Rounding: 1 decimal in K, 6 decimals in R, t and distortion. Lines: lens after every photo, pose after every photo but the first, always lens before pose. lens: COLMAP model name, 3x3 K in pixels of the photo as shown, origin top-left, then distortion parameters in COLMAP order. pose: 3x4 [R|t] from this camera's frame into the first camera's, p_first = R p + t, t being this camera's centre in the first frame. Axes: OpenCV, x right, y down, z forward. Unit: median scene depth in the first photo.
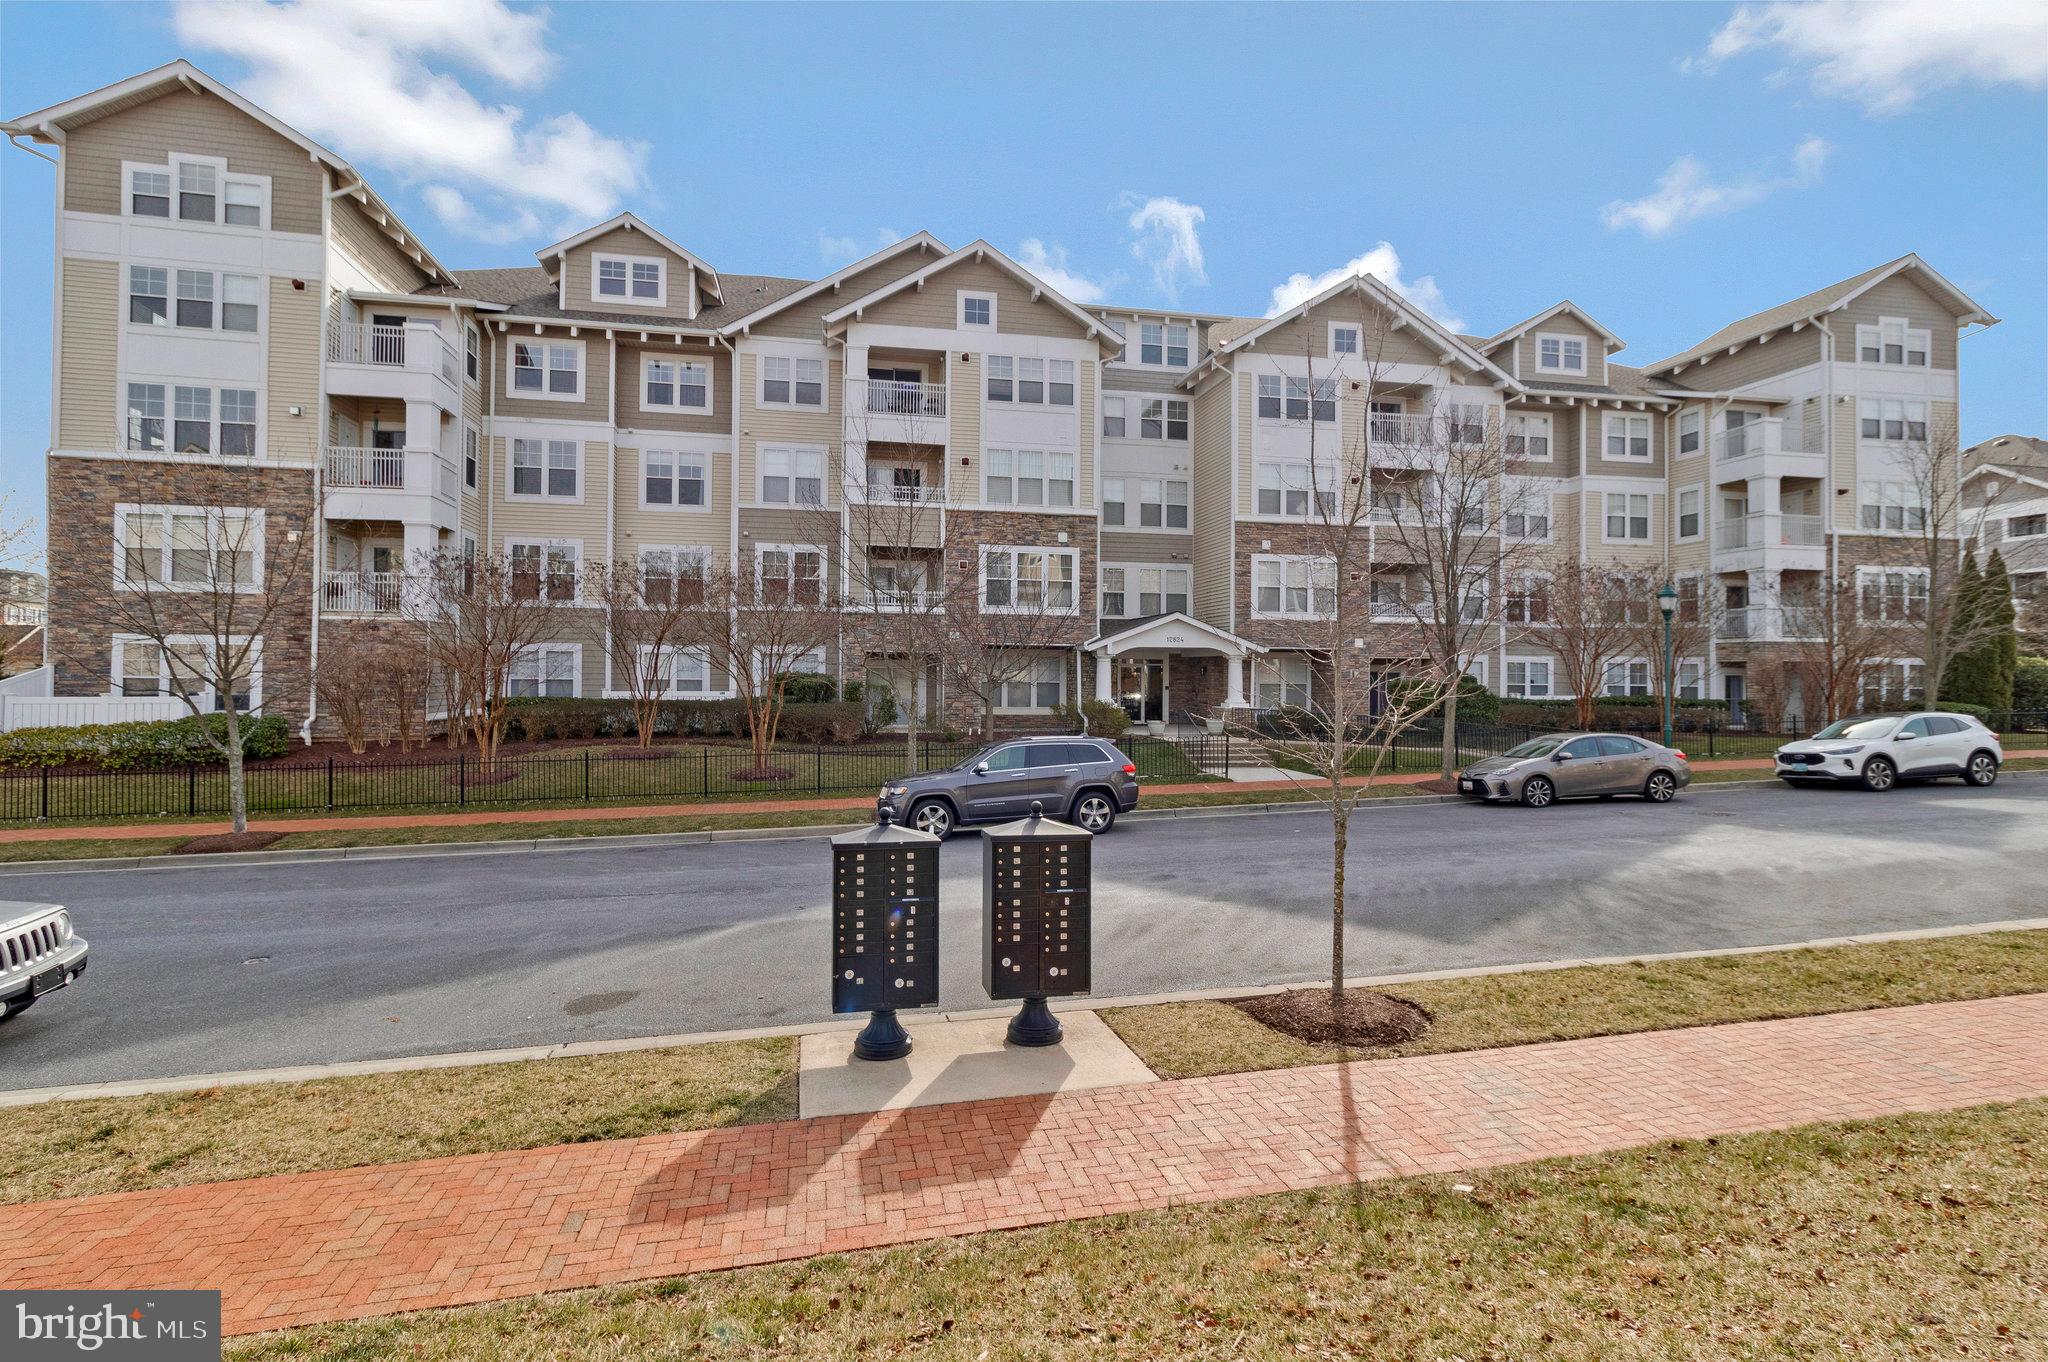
lens RADIAL K [[957.5, 0, 1028.2], [0, 957.5, 668.6], [0, 0, 1]] dist [-0.000221, -0.000181]
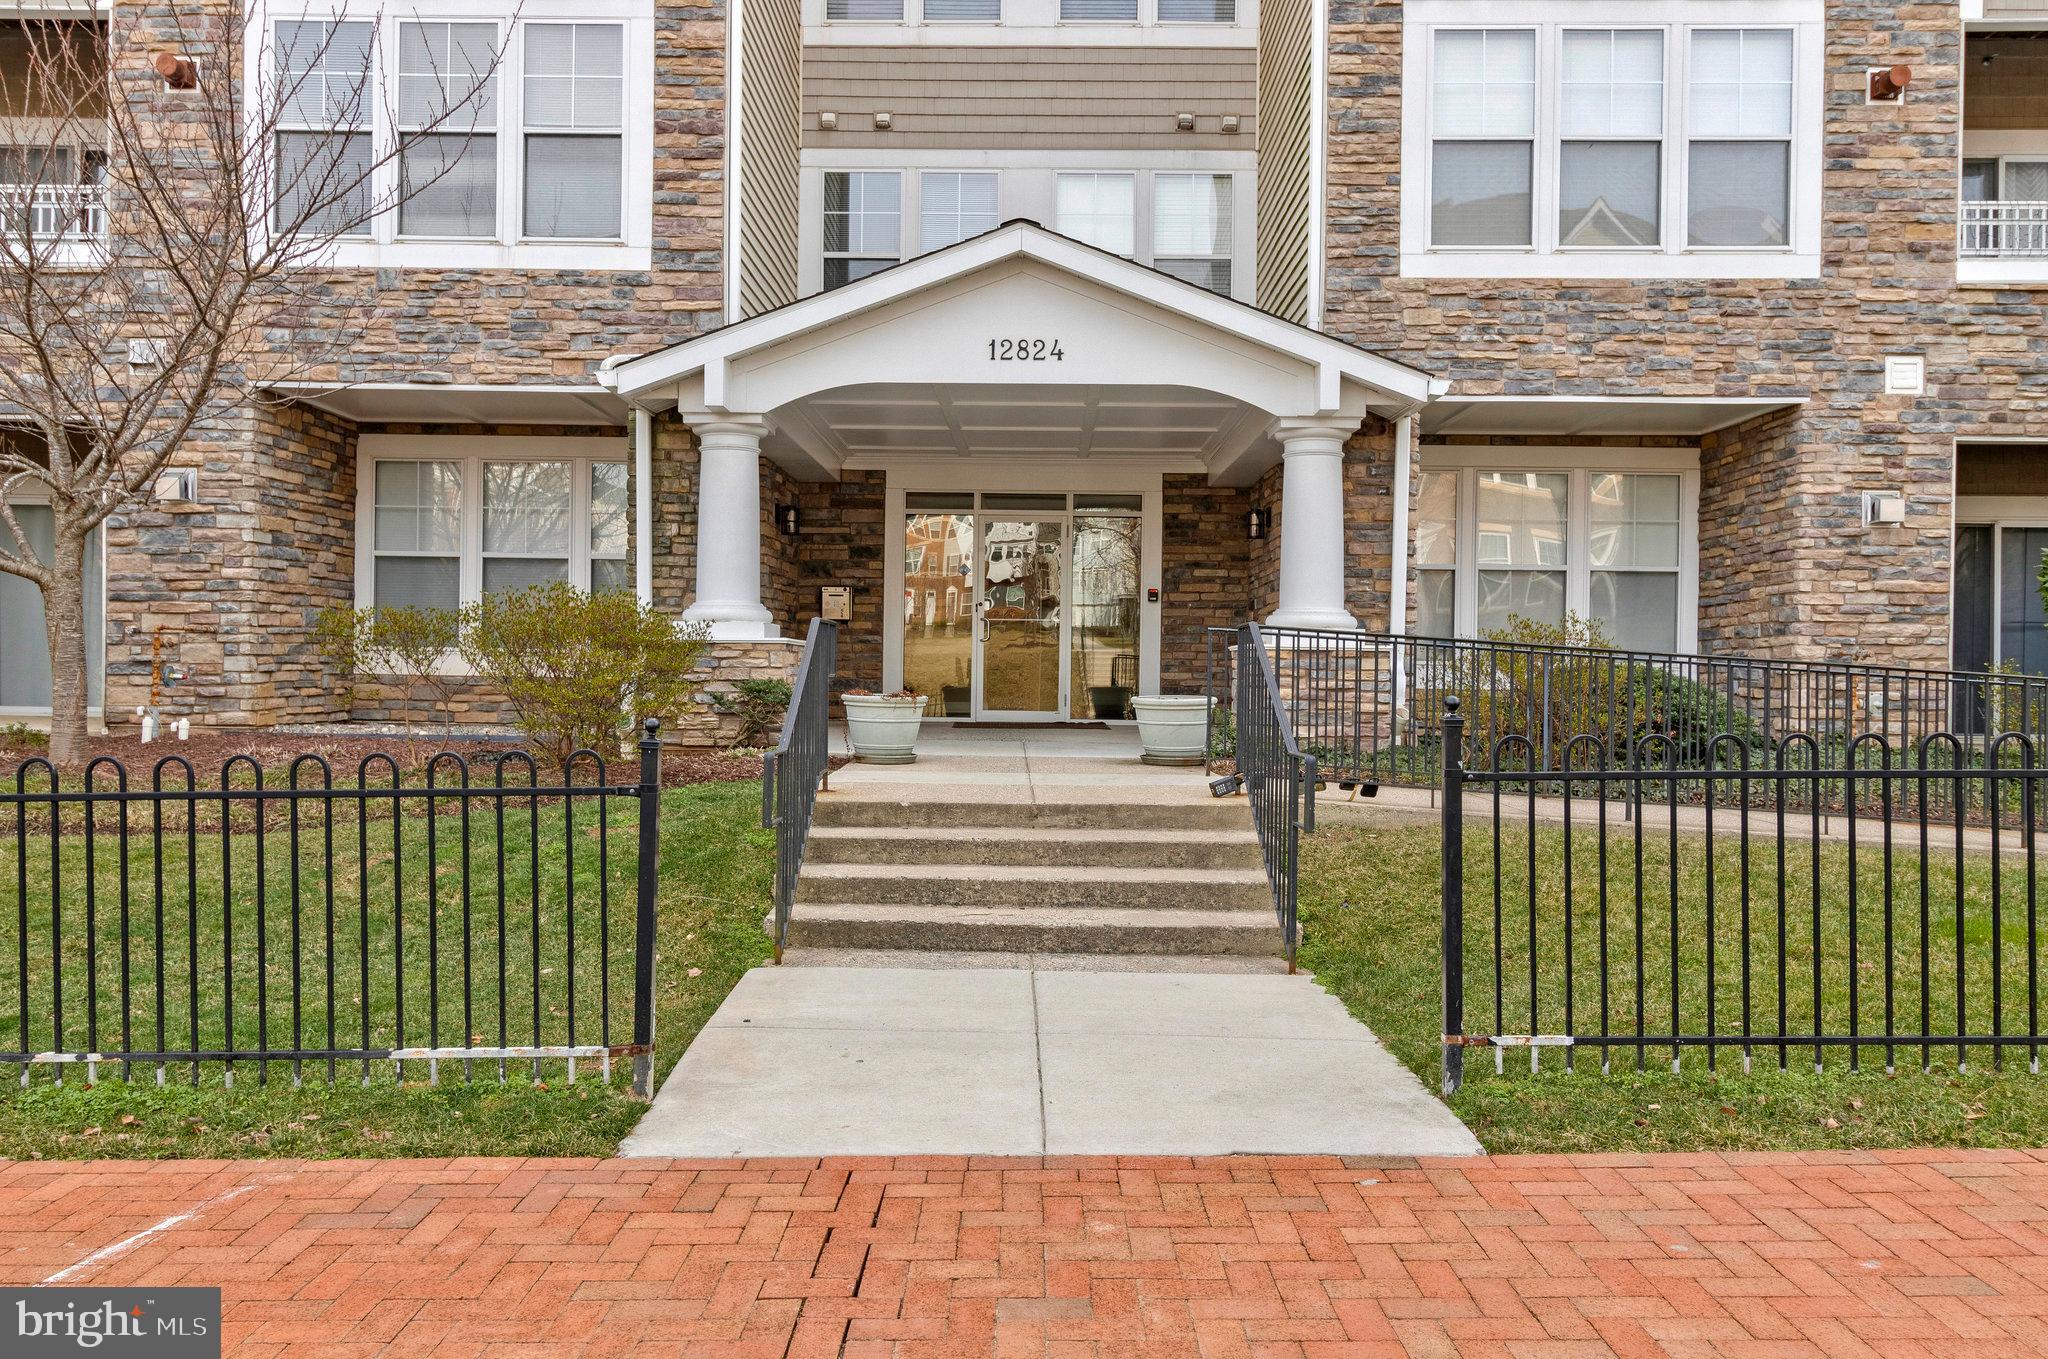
lens RADIAL K [[1499.9, 0, 1024.0], [0, 1499.9, 679.5], [0, 0, 1]] dist [-0.003664, -0.001897]
pose [[0.975554, 0.007661, -0.219627, 0.234687], [-0.004853, 0.999899, 0.013325, 0.044958], [0.219707, -0.011933, 0.975493, 0.646359]]
